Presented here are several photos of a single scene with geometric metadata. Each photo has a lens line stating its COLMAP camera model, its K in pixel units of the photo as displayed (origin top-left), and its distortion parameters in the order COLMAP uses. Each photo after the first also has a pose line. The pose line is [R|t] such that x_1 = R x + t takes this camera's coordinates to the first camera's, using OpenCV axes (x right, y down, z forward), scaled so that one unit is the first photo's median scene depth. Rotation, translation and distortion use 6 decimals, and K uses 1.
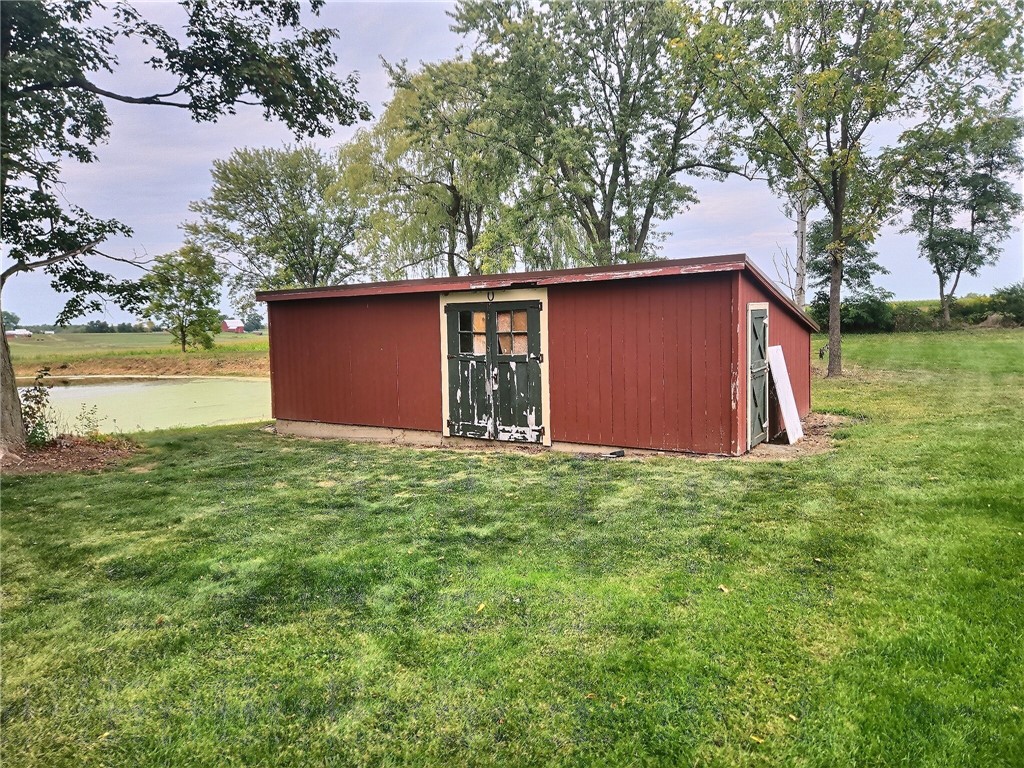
lens RADIAL K [[703.5, 0, 511.3], [0, 703.5, 369.1], [0, 0, 1]] dist [0.051656, -0.053265]
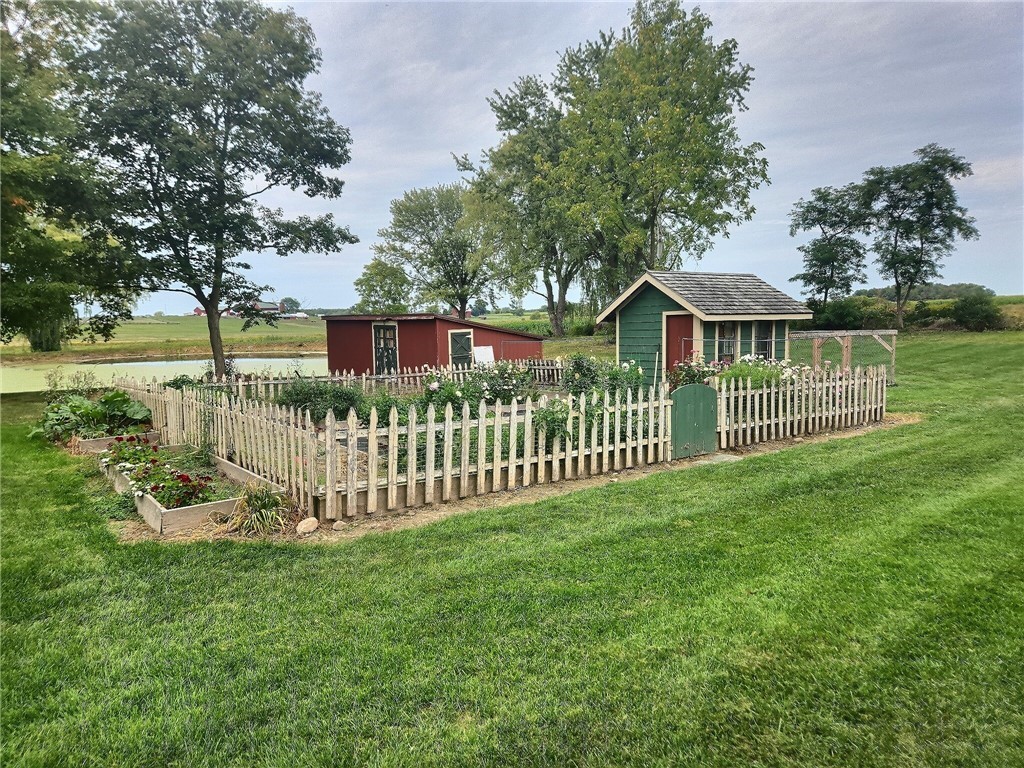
lens RADIAL K [[697.6, 0, 512.0], [0, 697.6, 384.0], [0, 0, 1]] dist [0.054384, -0.051243]
pose [[0.950733, 0.038020, -0.307671, 0.322378], [-0.024522, 0.998564, 0.047621, -0.005027], [0.309040, -0.037731, 0.950300, -0.332000]]
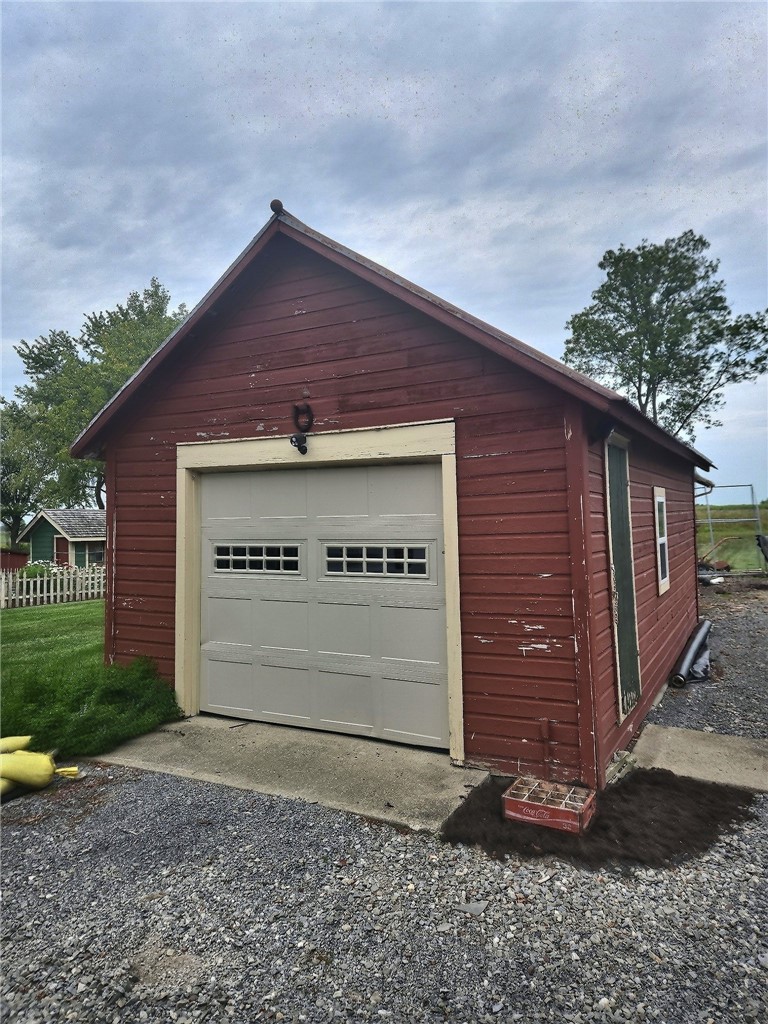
lens RADIAL K [[697.6, 0, 384.0], [0, 697.6, 512.0], [0, 0, 1]] dist [0.054384, -0.051243]
pose [[0.998780, 0.013074, 0.047629, 0.510226], [-0.009131, 0.996583, -0.082087, -0.001866], [-0.048539, 0.081552, 0.995486, -0.529144]]
